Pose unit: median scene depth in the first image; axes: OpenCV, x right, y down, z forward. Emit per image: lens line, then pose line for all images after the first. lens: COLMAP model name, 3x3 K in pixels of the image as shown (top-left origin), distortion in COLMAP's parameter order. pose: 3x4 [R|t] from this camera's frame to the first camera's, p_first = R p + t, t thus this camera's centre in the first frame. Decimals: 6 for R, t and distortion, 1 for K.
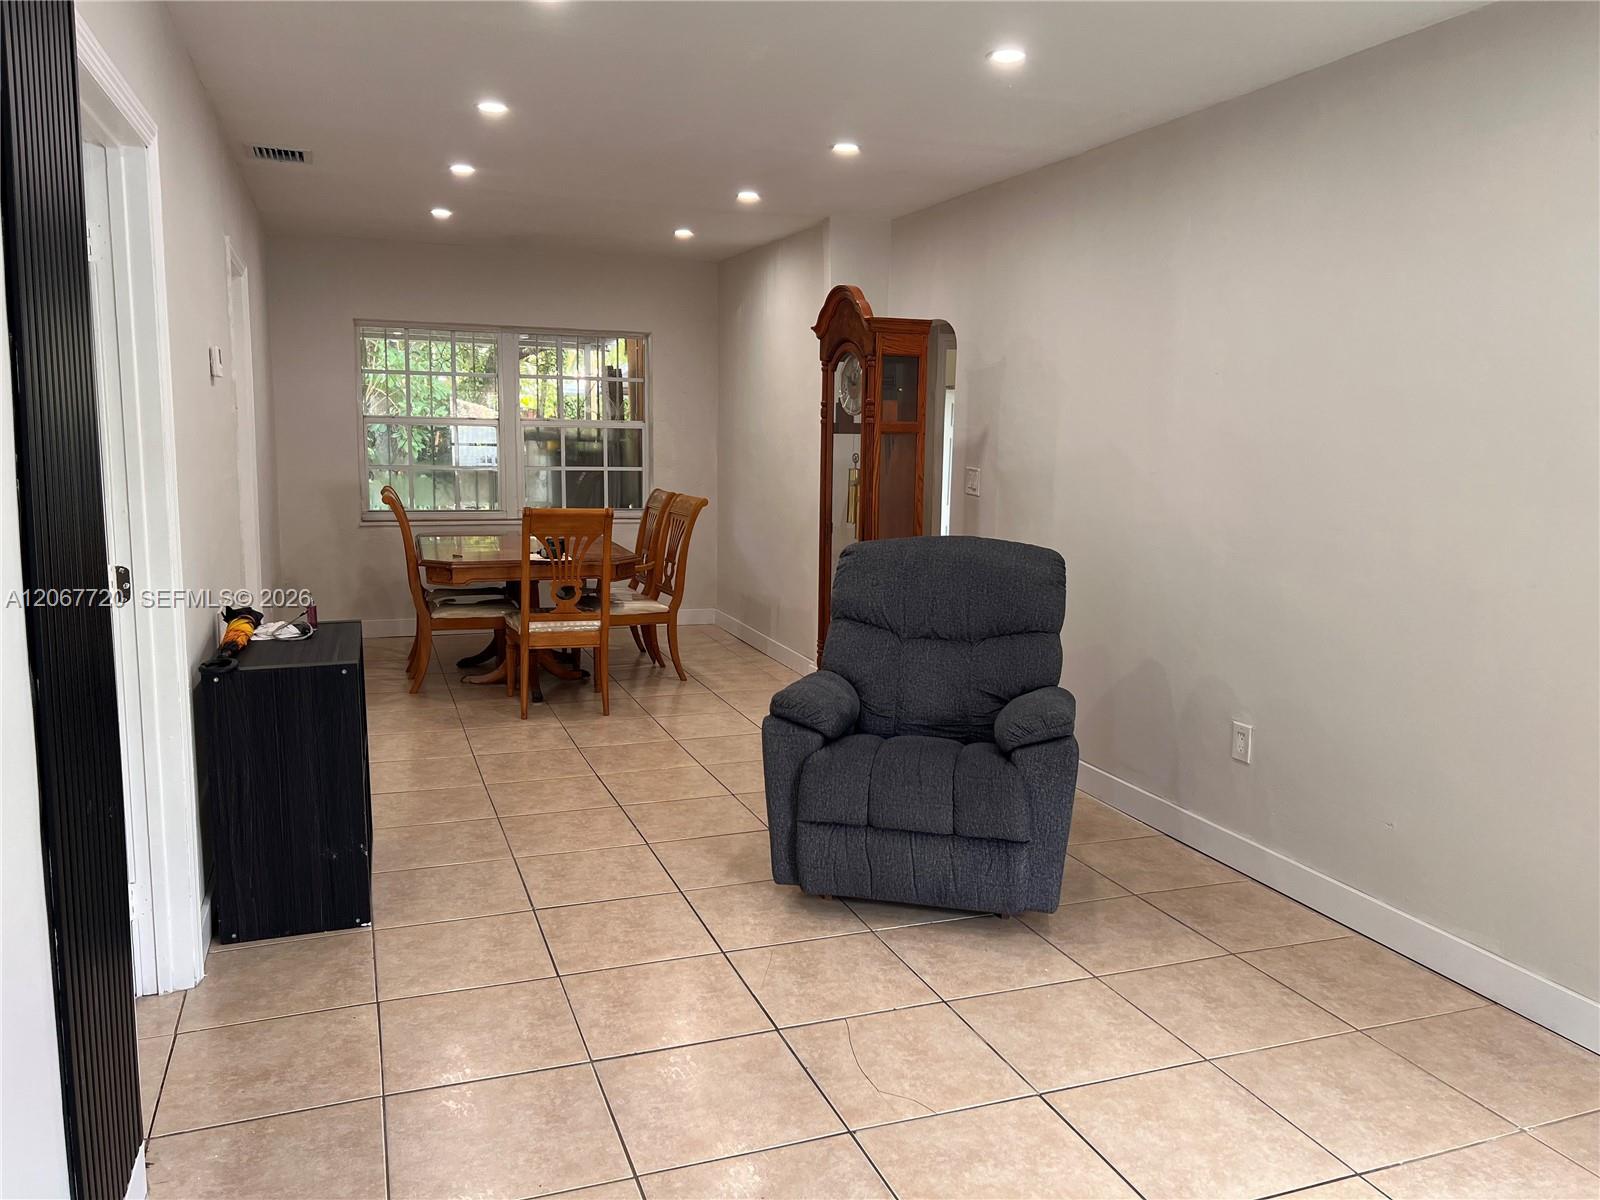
lens RADIAL K [[1208.9, 0, 802.6], [0, 1208.9, 602.0], [0, 0, 1]] dist [-0.001023, -0.003198]
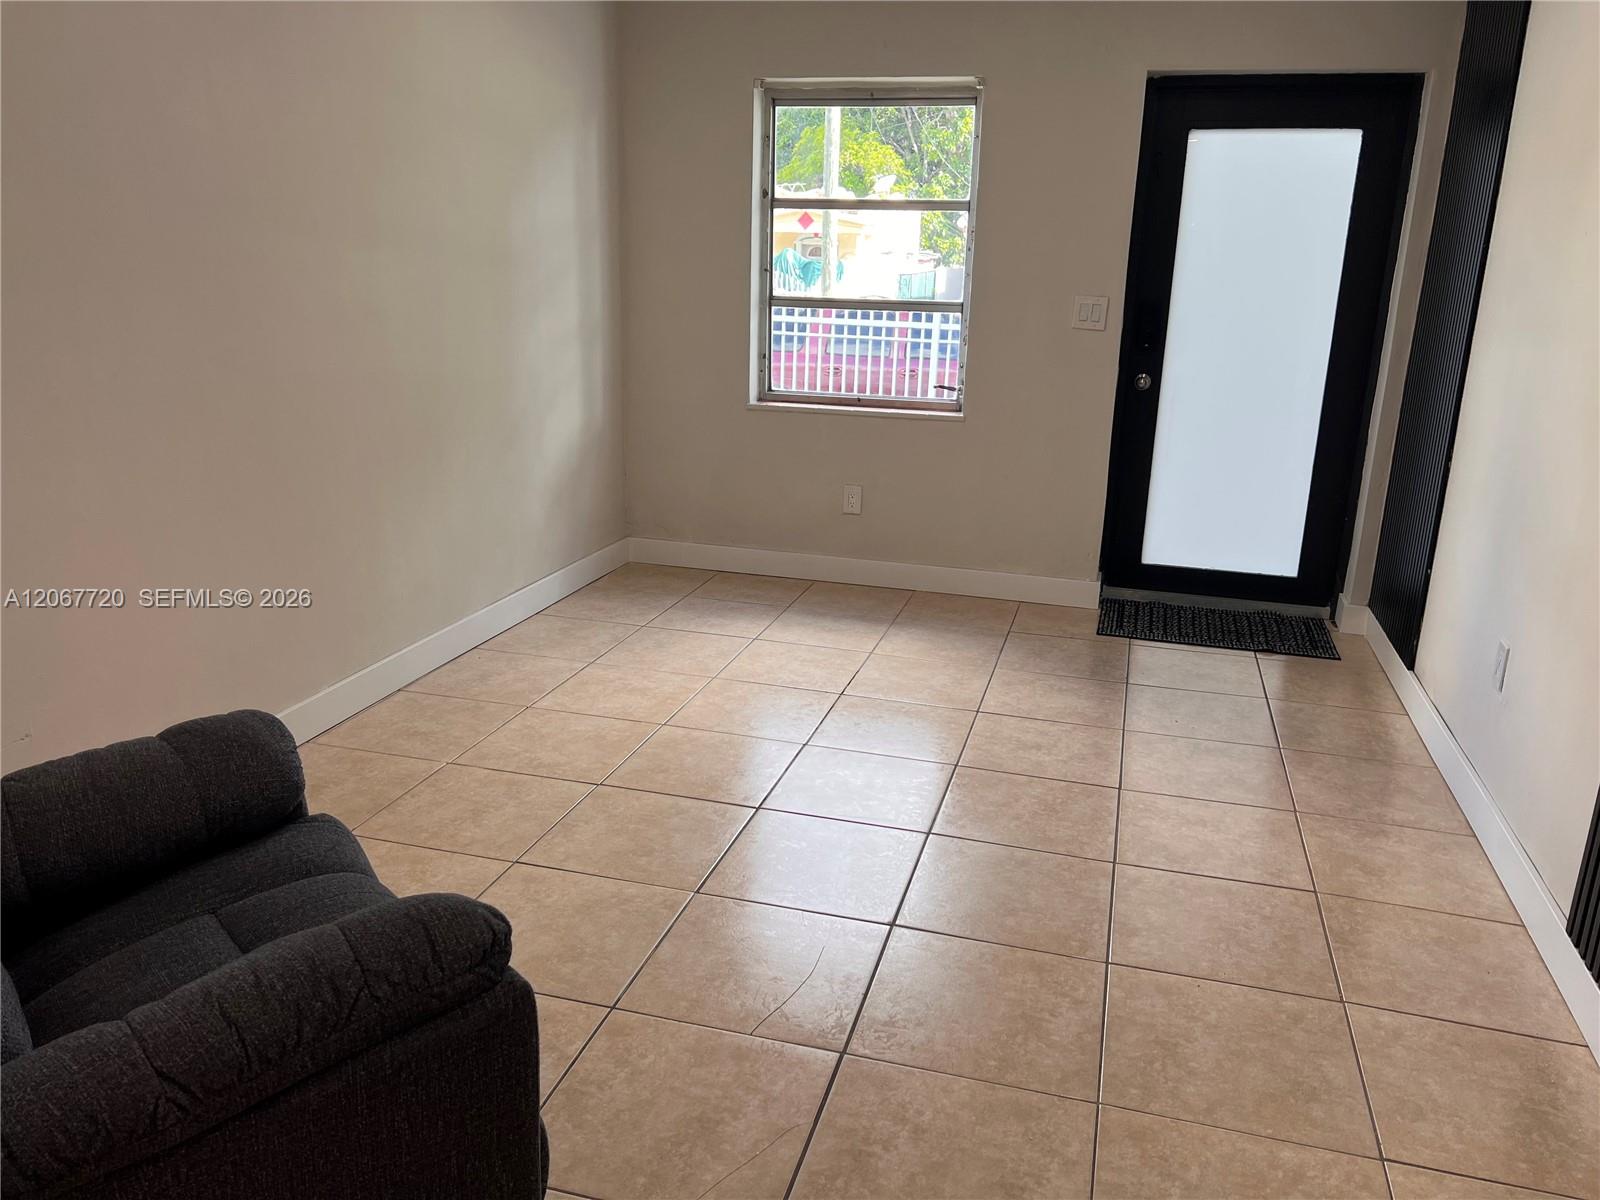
lens RADIAL K [[1208.9, 0, 814.5], [0, 1208.9, 596.1], [0, 0, 1]] dist [-0.001023, -0.003198]
pose [[-0.809122, -0.197668, 0.553397, -0.409065], [0.046164, 0.917436, 0.395195, -0.225990], [-0.585824, 0.345308, -0.733193, 1.640074]]
